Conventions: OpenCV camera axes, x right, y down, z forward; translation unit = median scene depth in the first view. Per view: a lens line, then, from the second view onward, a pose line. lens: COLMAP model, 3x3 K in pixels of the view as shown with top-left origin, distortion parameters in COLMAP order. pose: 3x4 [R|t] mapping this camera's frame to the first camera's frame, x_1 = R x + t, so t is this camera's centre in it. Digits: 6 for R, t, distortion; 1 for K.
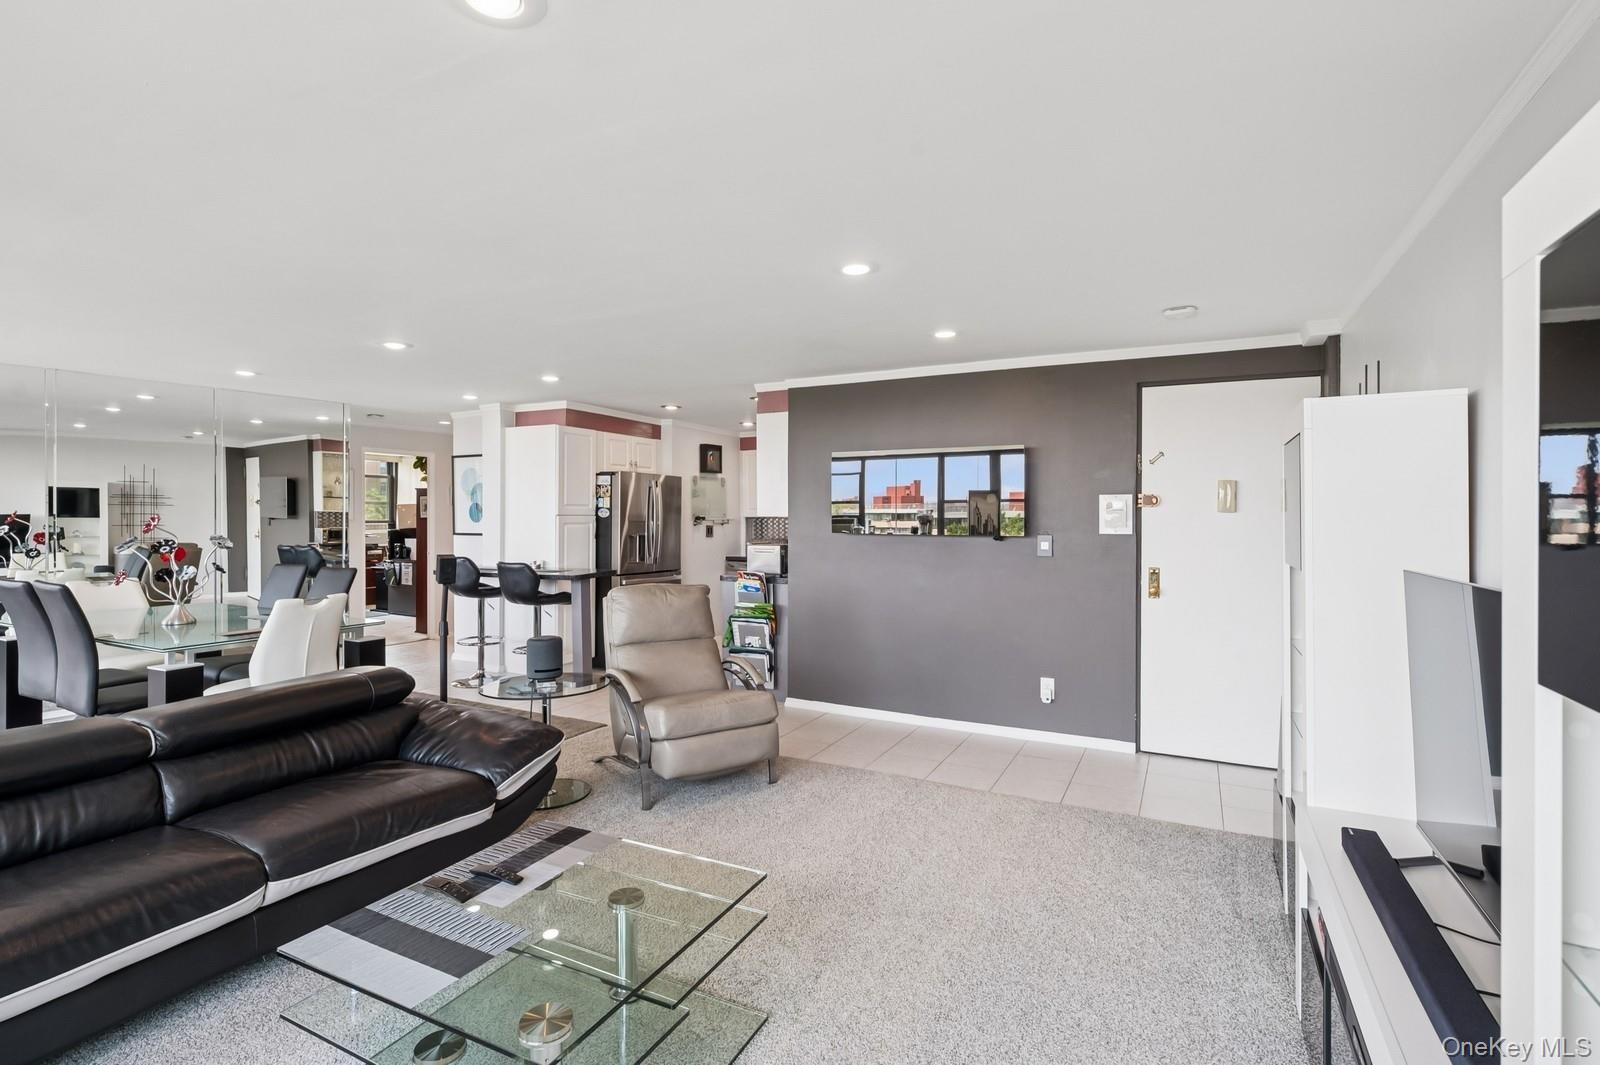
lens RADIAL K [[747.2, 0, 803.7], [0, 747.2, 514.9], [0, 0, 1]] dist [-0.001374, -0.000246]
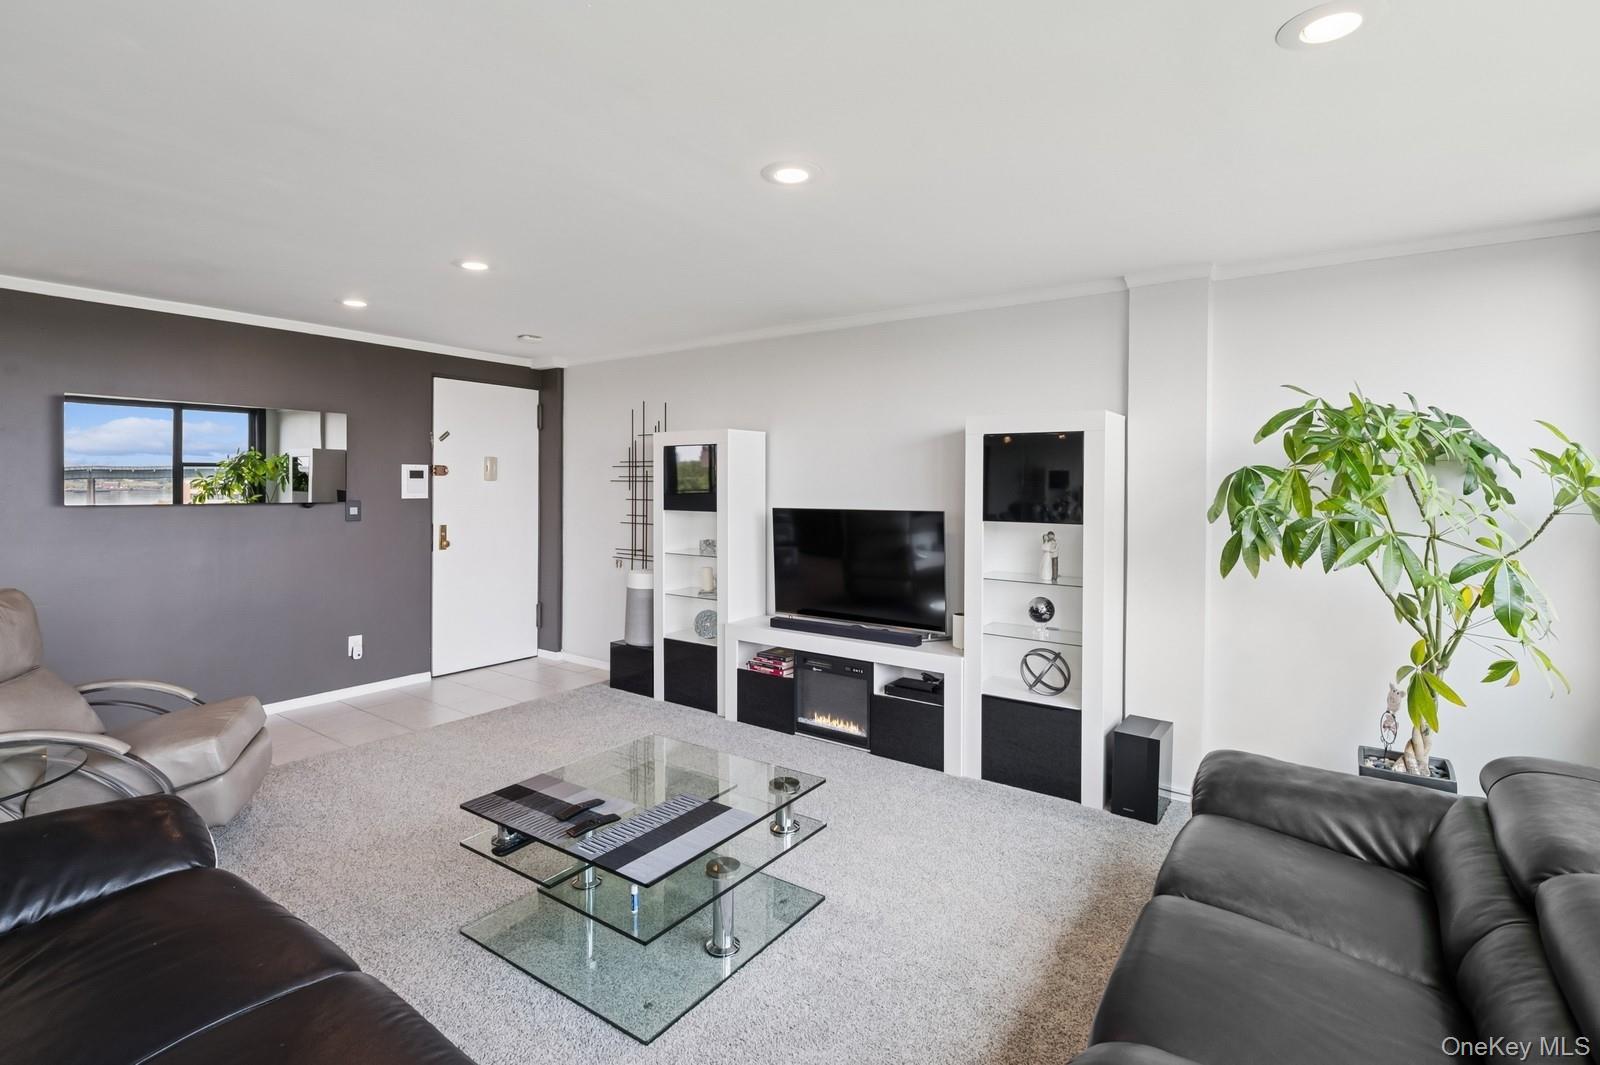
lens RADIAL K [[750.9, 0, 800.1], [0, 750.9, 494.4], [0, 0, 1]] dist [0.000225, 0.000101]
pose [[0.148399, -0.015615, 0.988804, -0.662114], [-0.006552, 0.999838, 0.016773, -0.004116], [-0.988906, -0.008967, 0.148272, 0.232092]]
